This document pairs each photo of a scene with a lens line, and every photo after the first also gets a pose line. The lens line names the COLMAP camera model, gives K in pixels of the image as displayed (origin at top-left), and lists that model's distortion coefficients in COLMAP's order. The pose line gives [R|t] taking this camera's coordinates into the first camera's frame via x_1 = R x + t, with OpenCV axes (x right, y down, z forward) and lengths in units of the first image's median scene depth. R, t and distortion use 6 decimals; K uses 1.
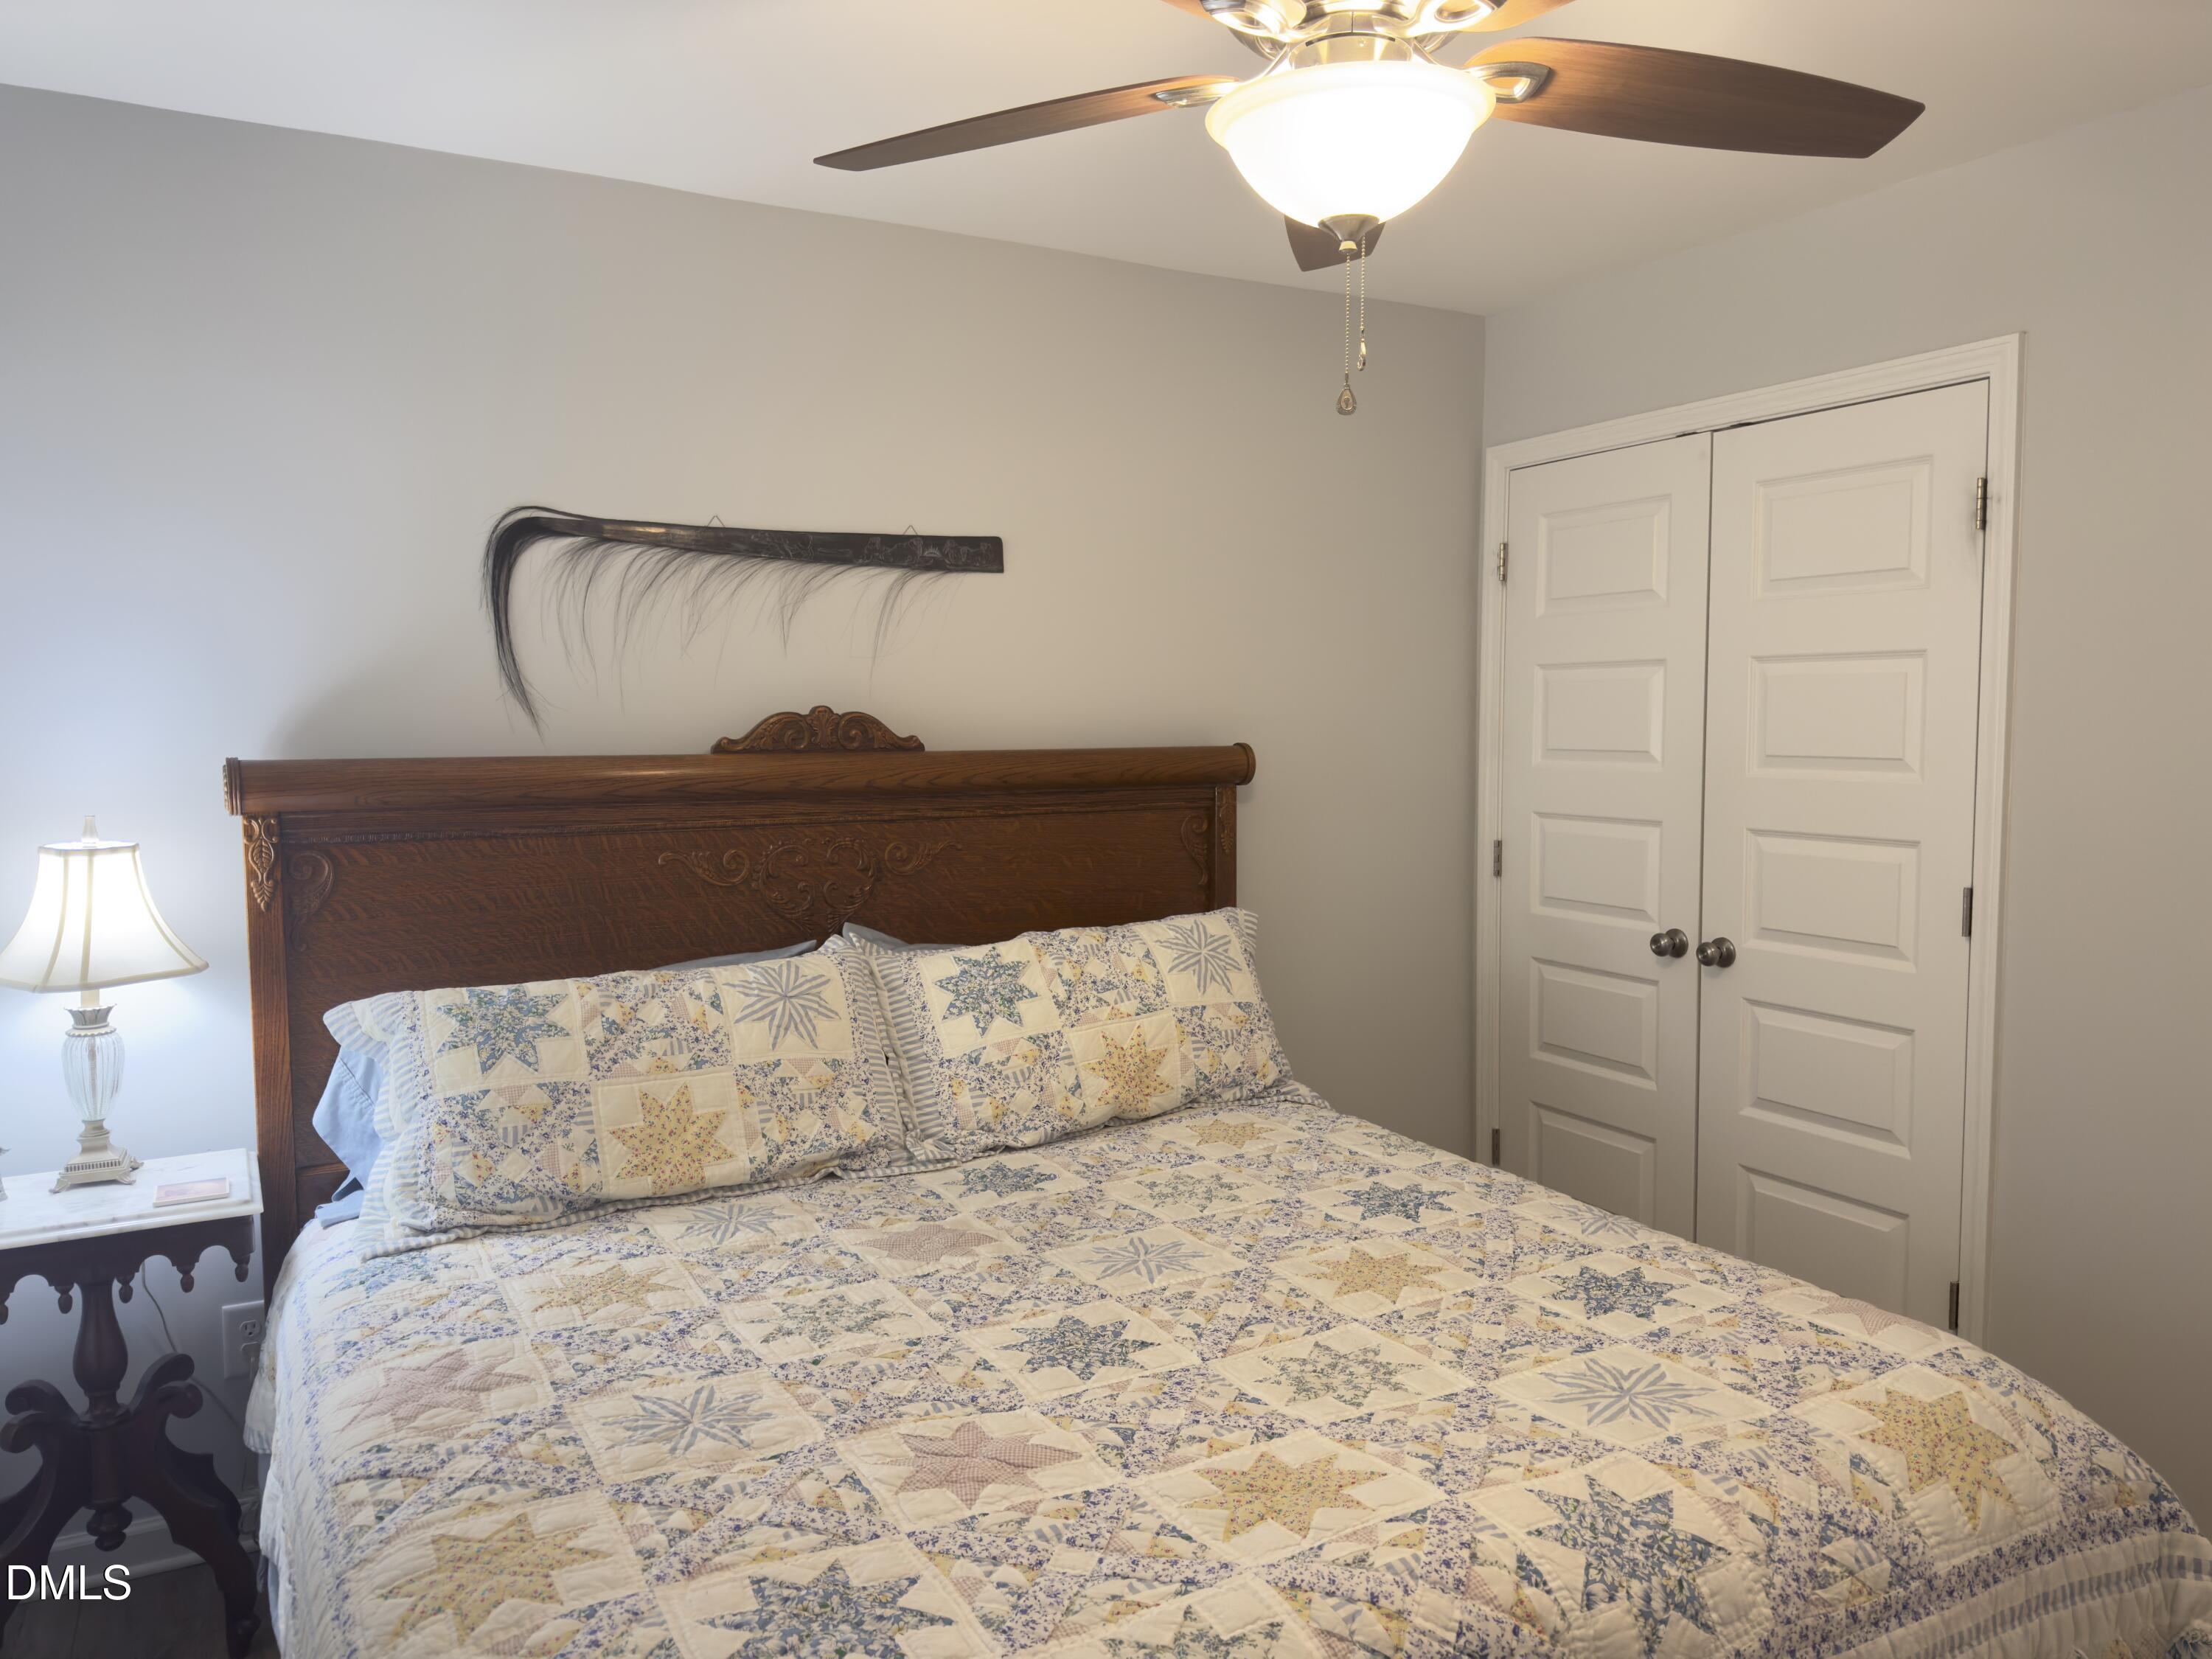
lens RADIAL K [[1560.2, 0, 1107.8], [0, 1560.2, 819.2], [0, 0, 1]] dist [0.082794, -0.105483]
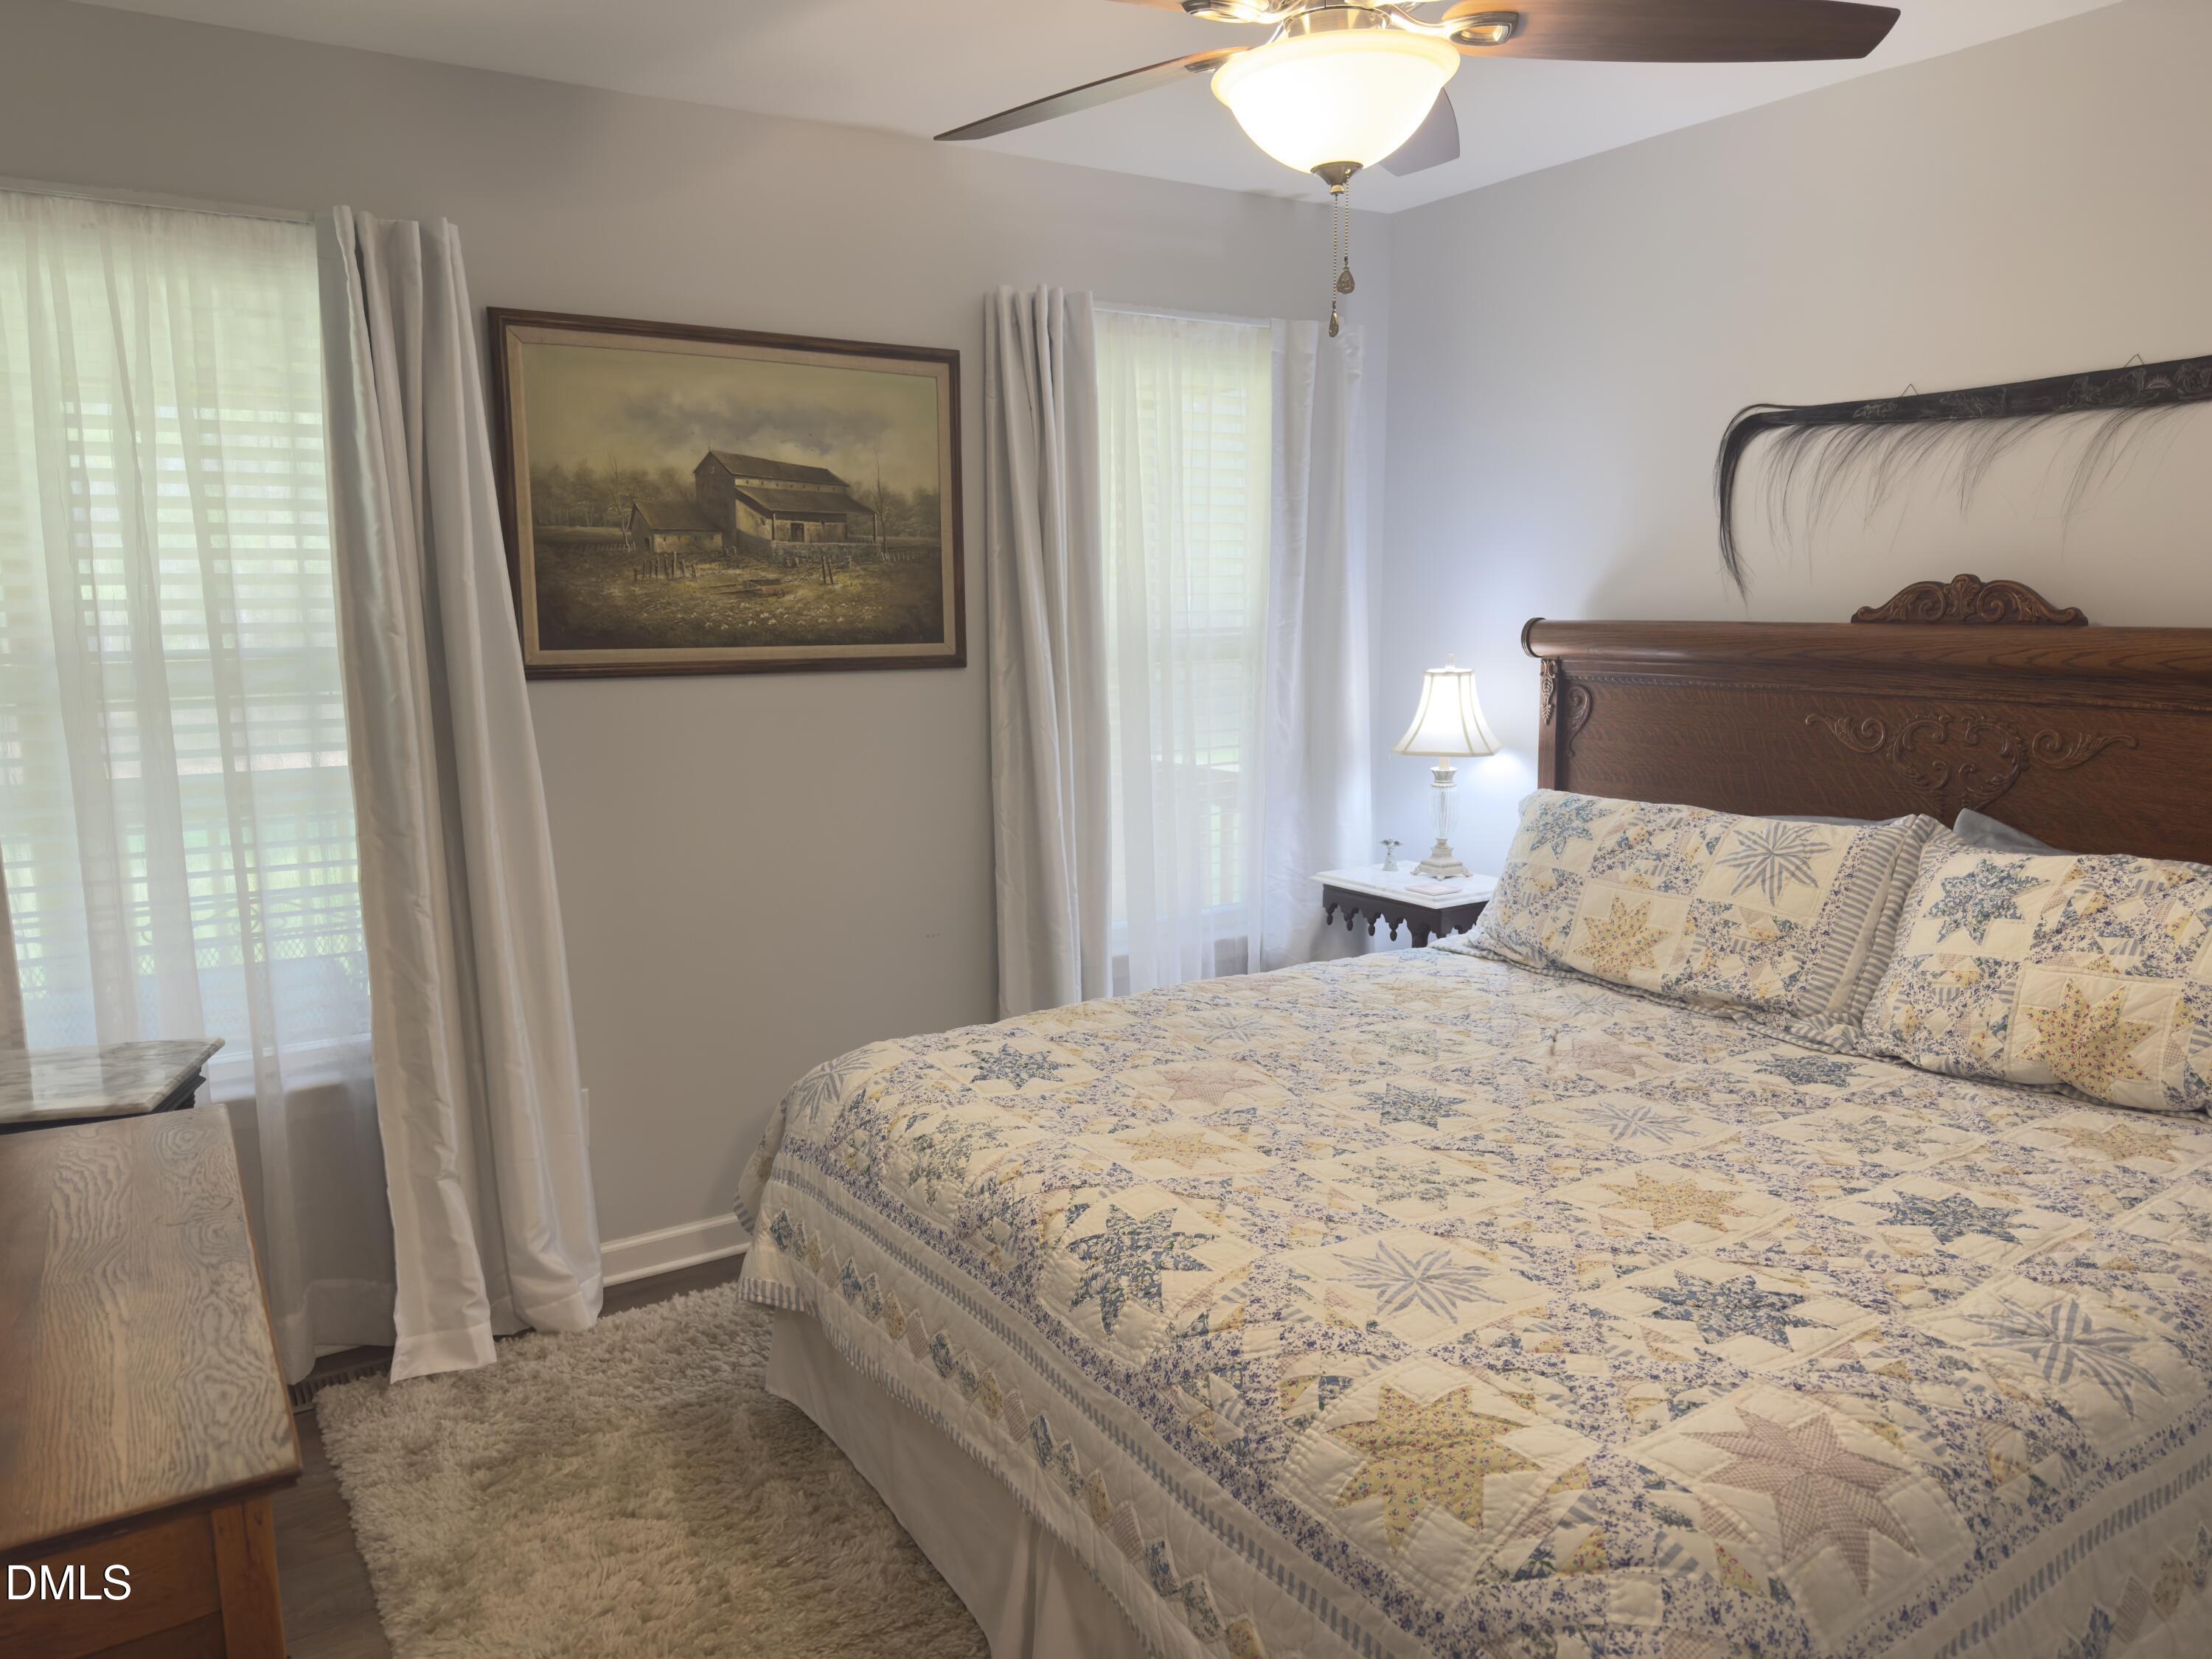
lens RADIAL K [[1560.2, 0, 1104.7], [0, 1560.2, 819.2], [0, 0, 1]] dist [0.082794, -0.105483]
pose [[0.065622, 0.146200, -0.987076, 0.872737], [-0.062059, 0.987891, 0.142195, -0.036185], [0.995913, 0.051926, 0.073901, 0.499152]]
